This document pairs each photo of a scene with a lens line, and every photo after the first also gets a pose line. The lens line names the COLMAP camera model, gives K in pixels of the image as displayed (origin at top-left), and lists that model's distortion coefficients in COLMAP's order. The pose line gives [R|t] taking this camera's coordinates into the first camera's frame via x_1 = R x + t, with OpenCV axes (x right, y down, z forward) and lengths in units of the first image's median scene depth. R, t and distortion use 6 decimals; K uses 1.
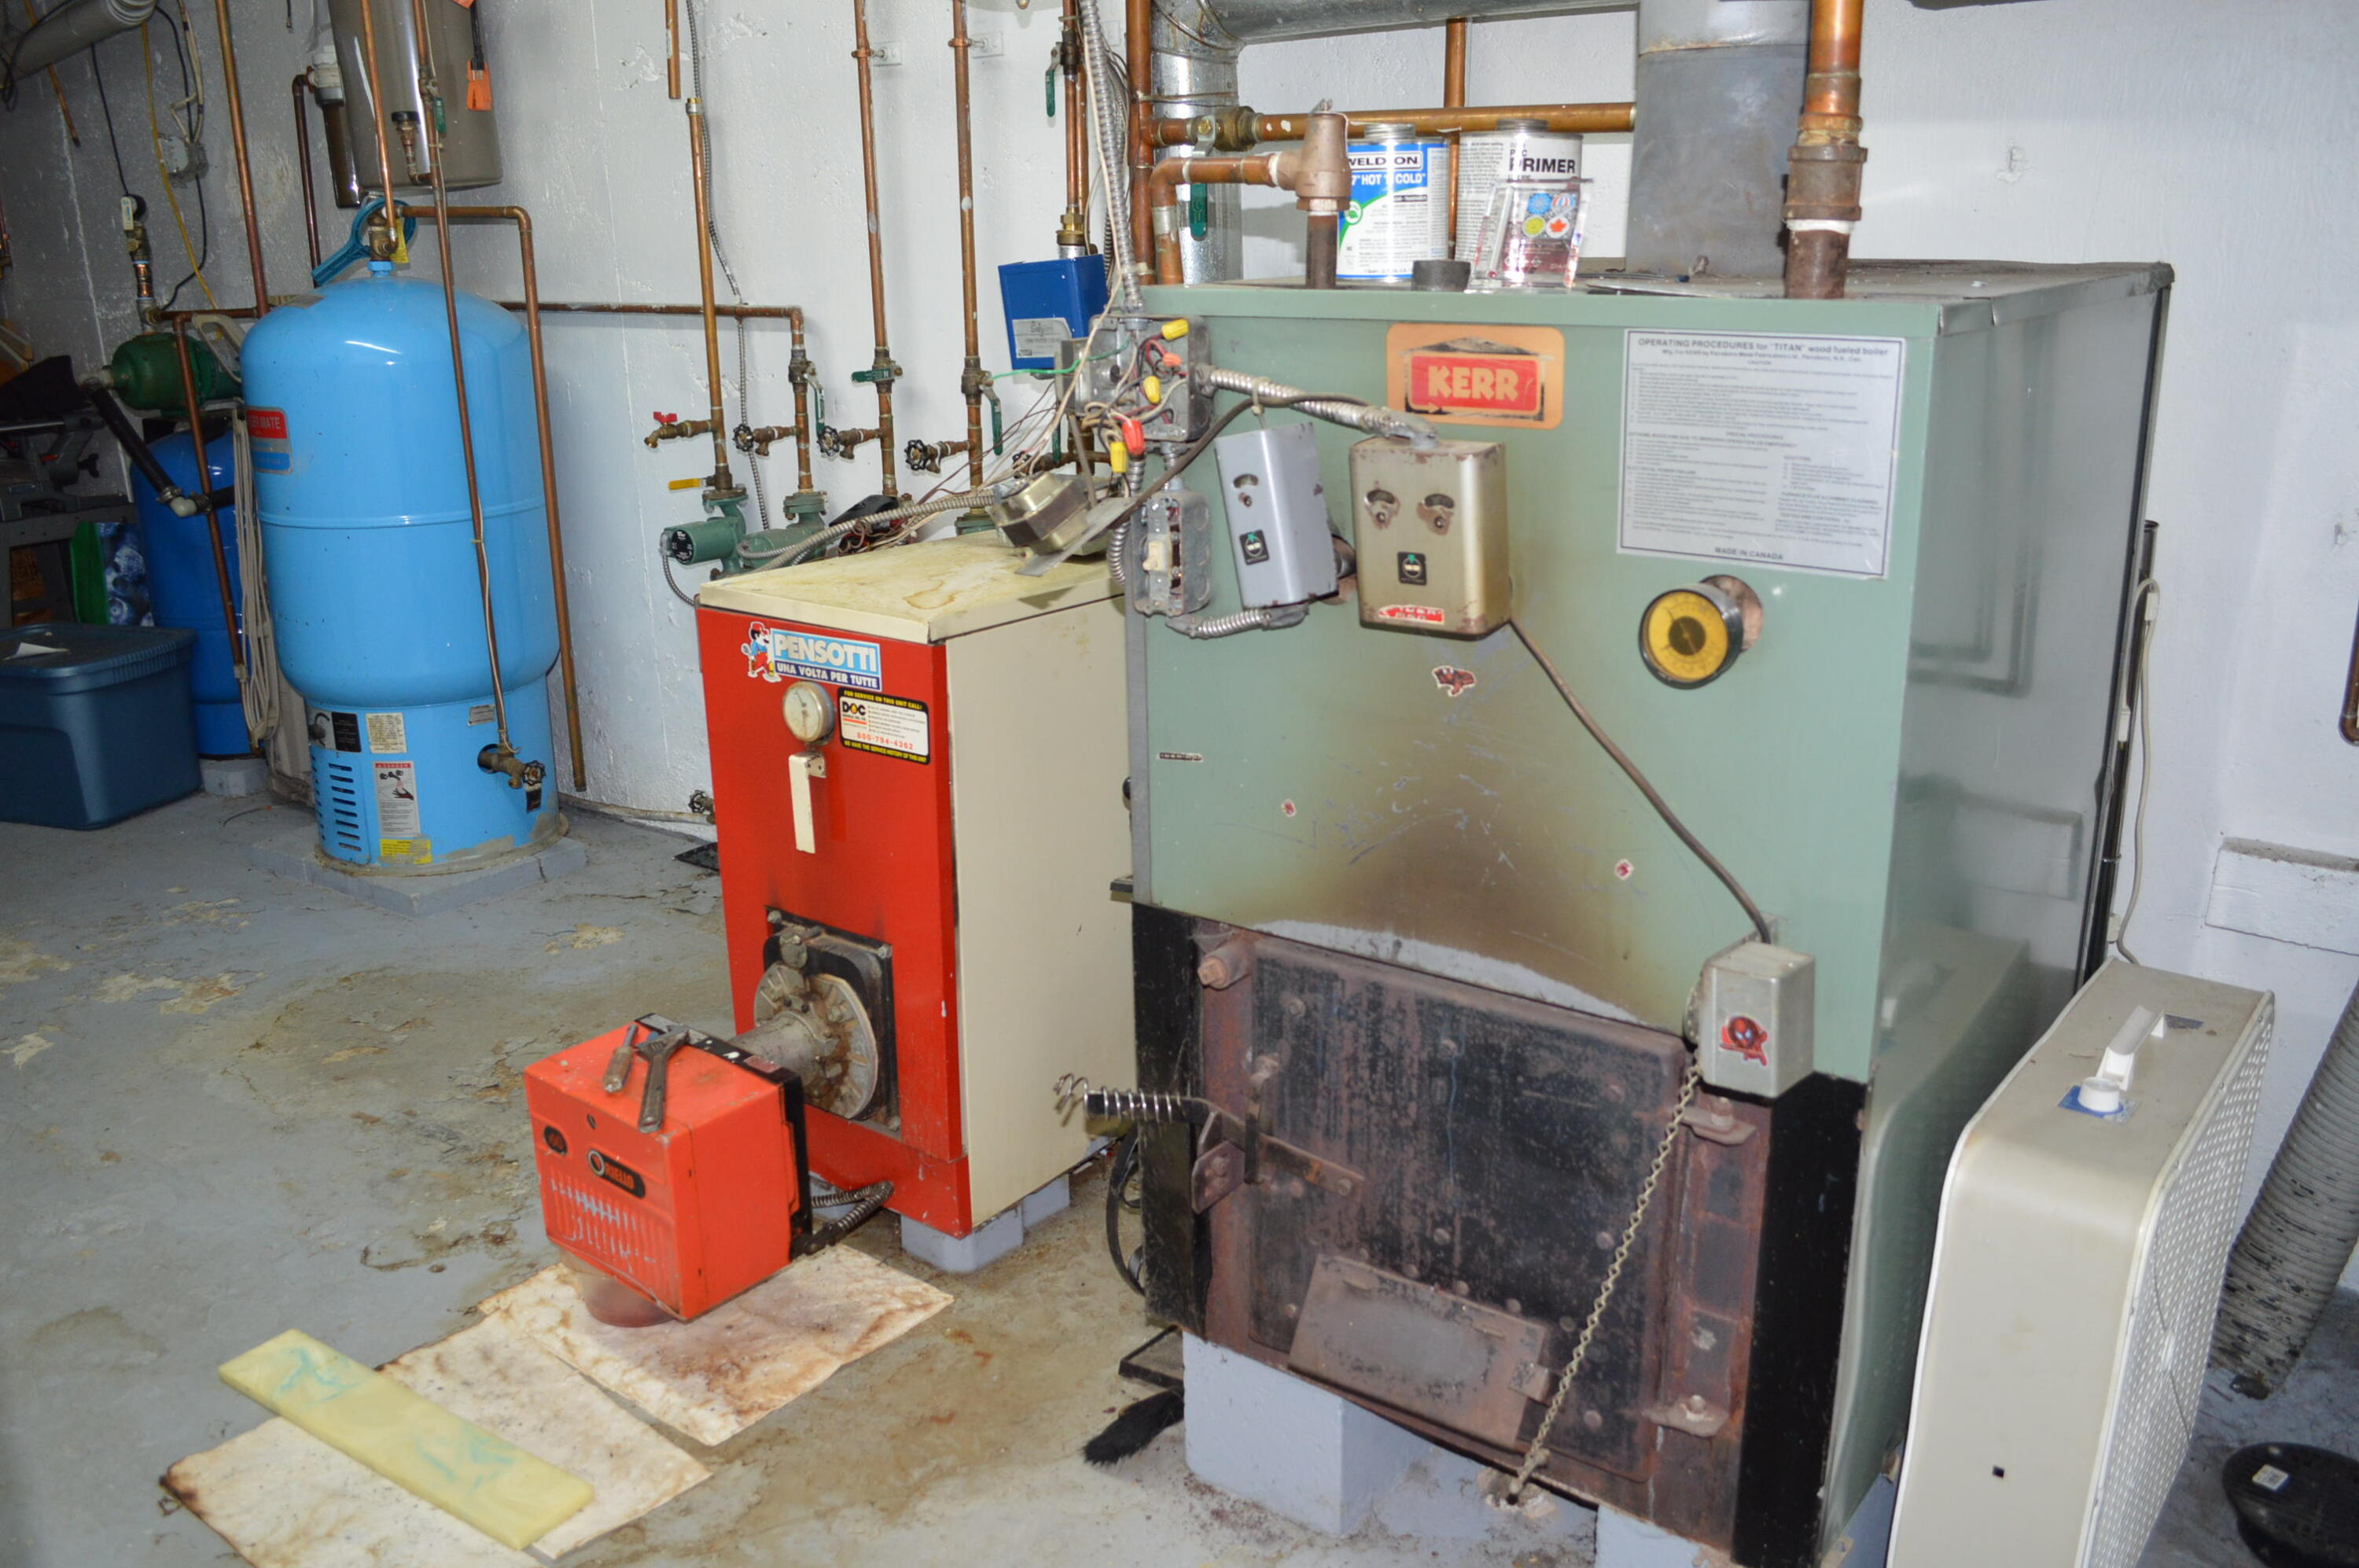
lens RADIAL K [[1884.3, 0, 1189.6], [0, 1884.3, 781.7], [0, 0, 1]] dist [-0.084133, 0.013111]
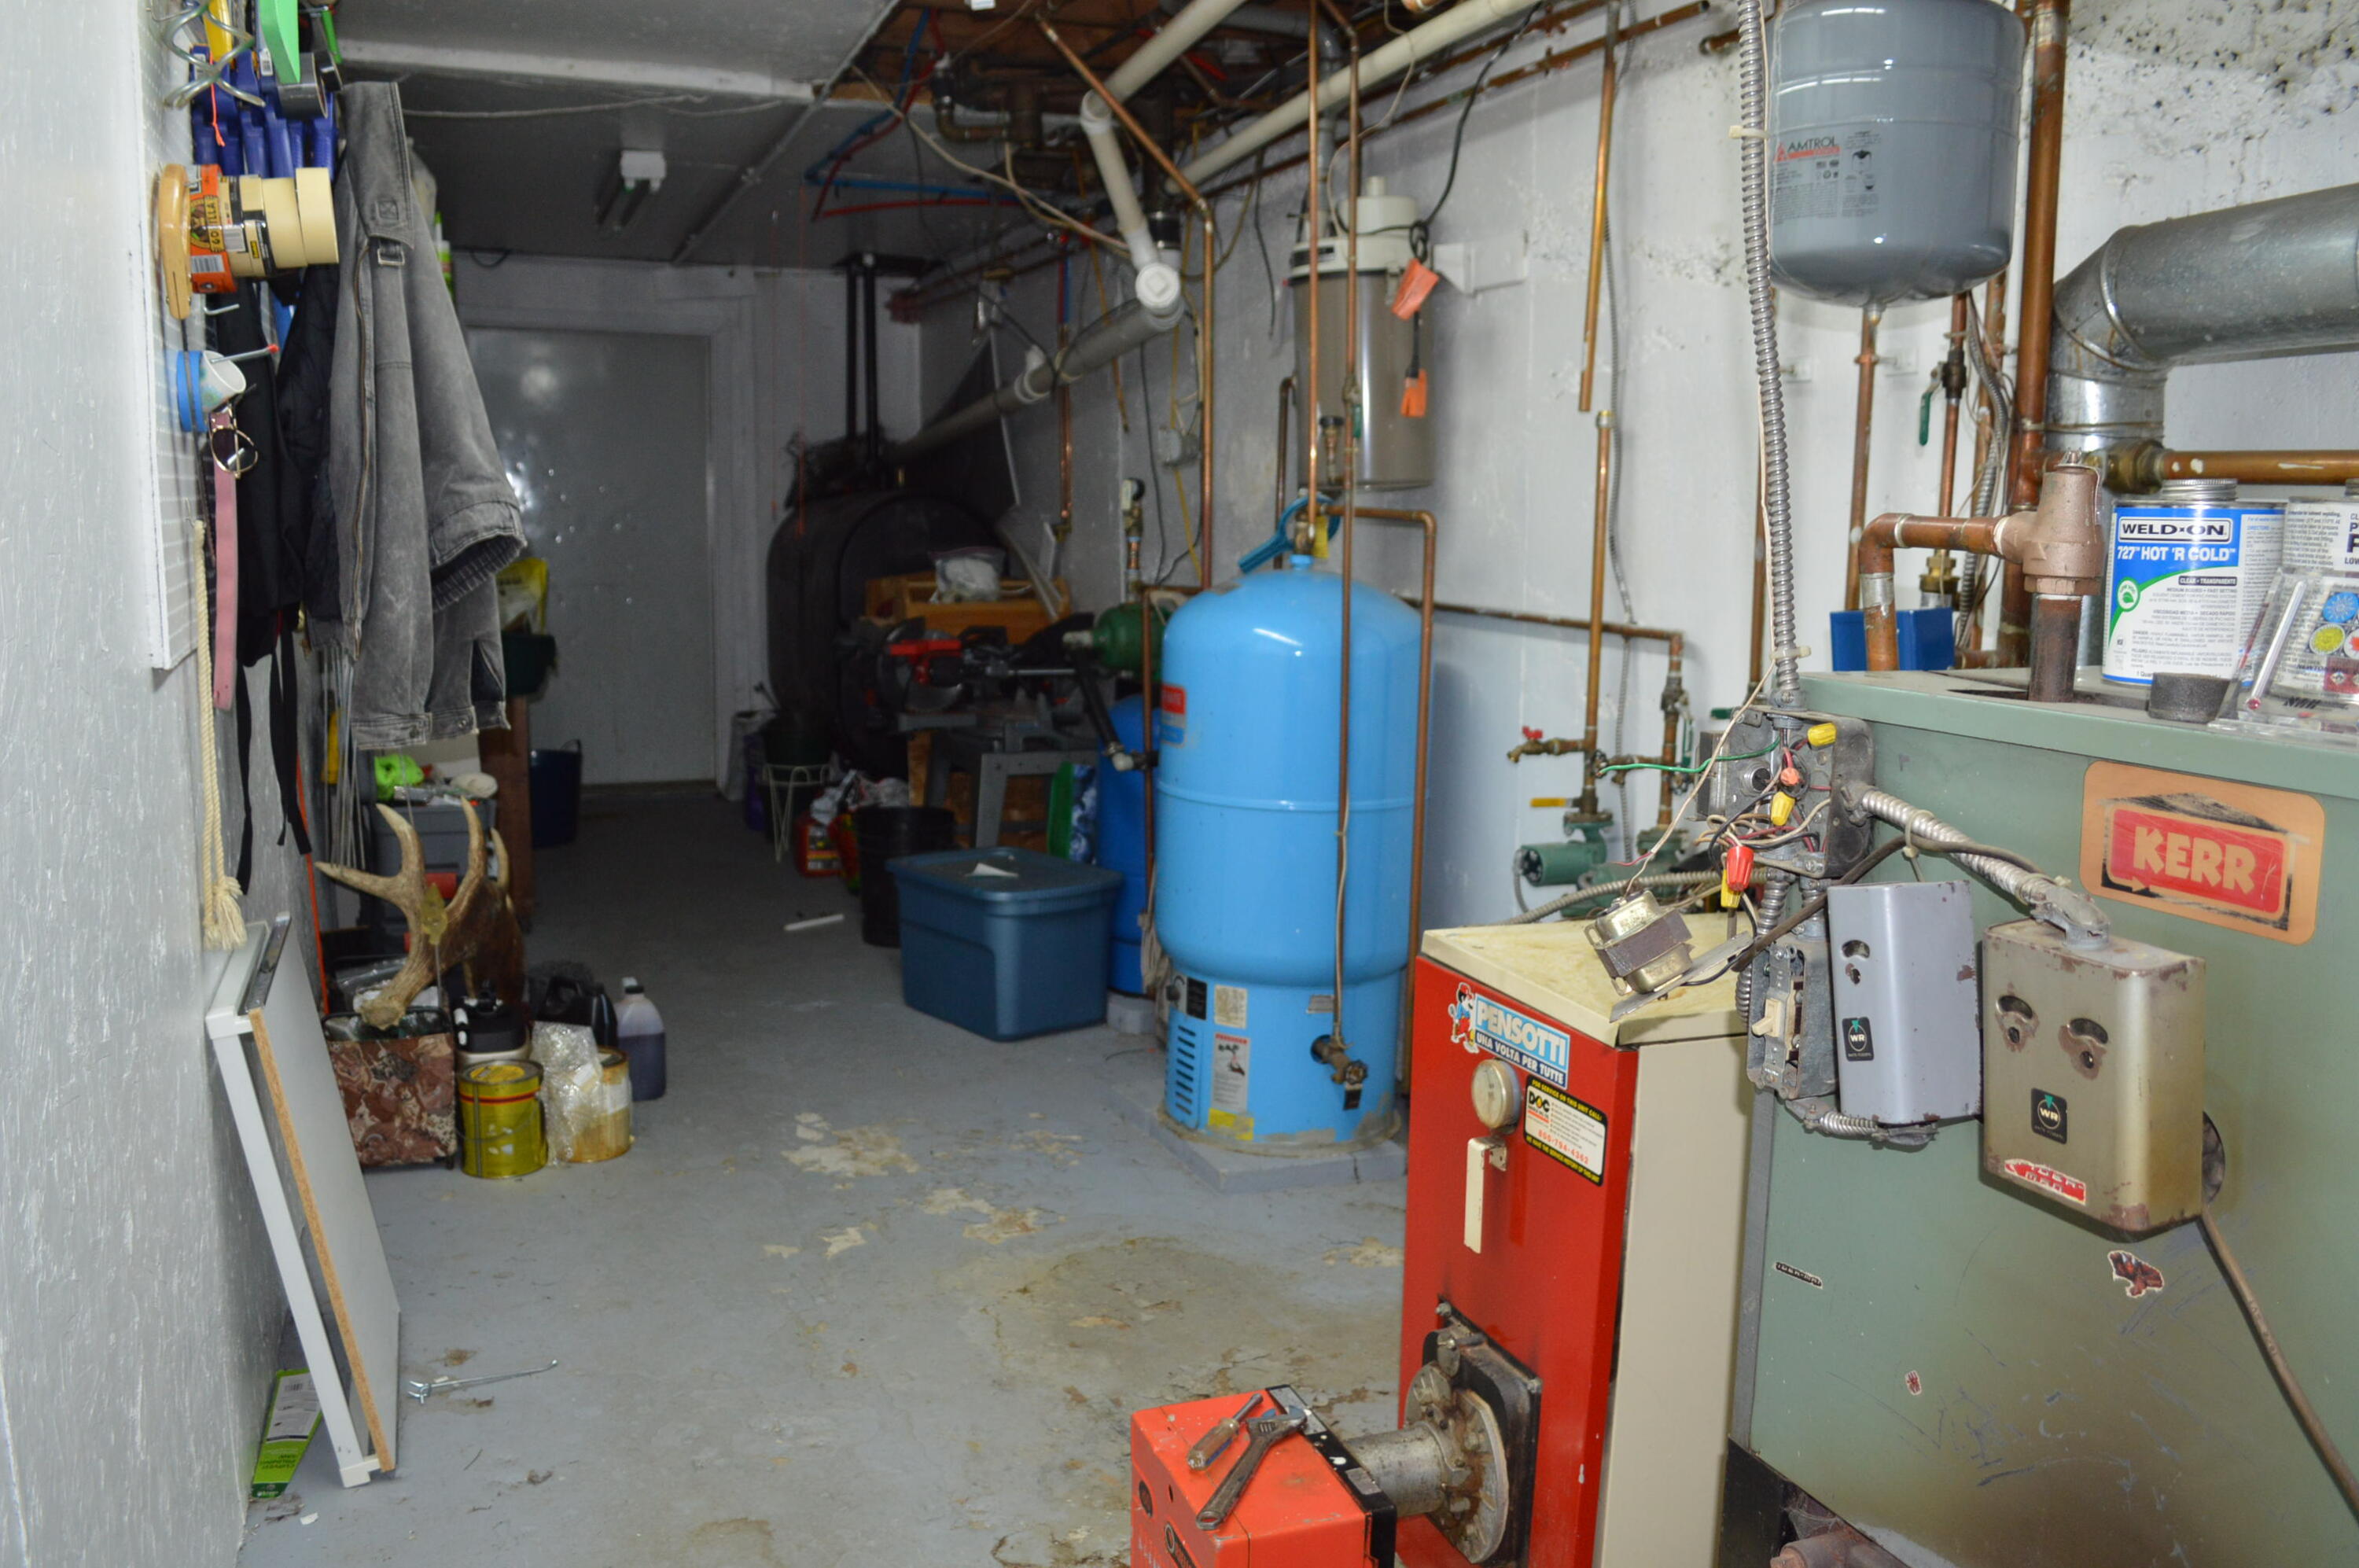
lens RADIAL K [[1884.3, 0, 1169.4], [0, 1884.3, 786.0], [0, 0, 1]] dist [-0.084133, 0.013111]
pose [[0.843713, 0.106550, -0.526114, 0.103860], [-0.183384, 0.978348, -0.095949, -0.059004], [0.504499, 0.177434, 0.844984, 0.132873]]
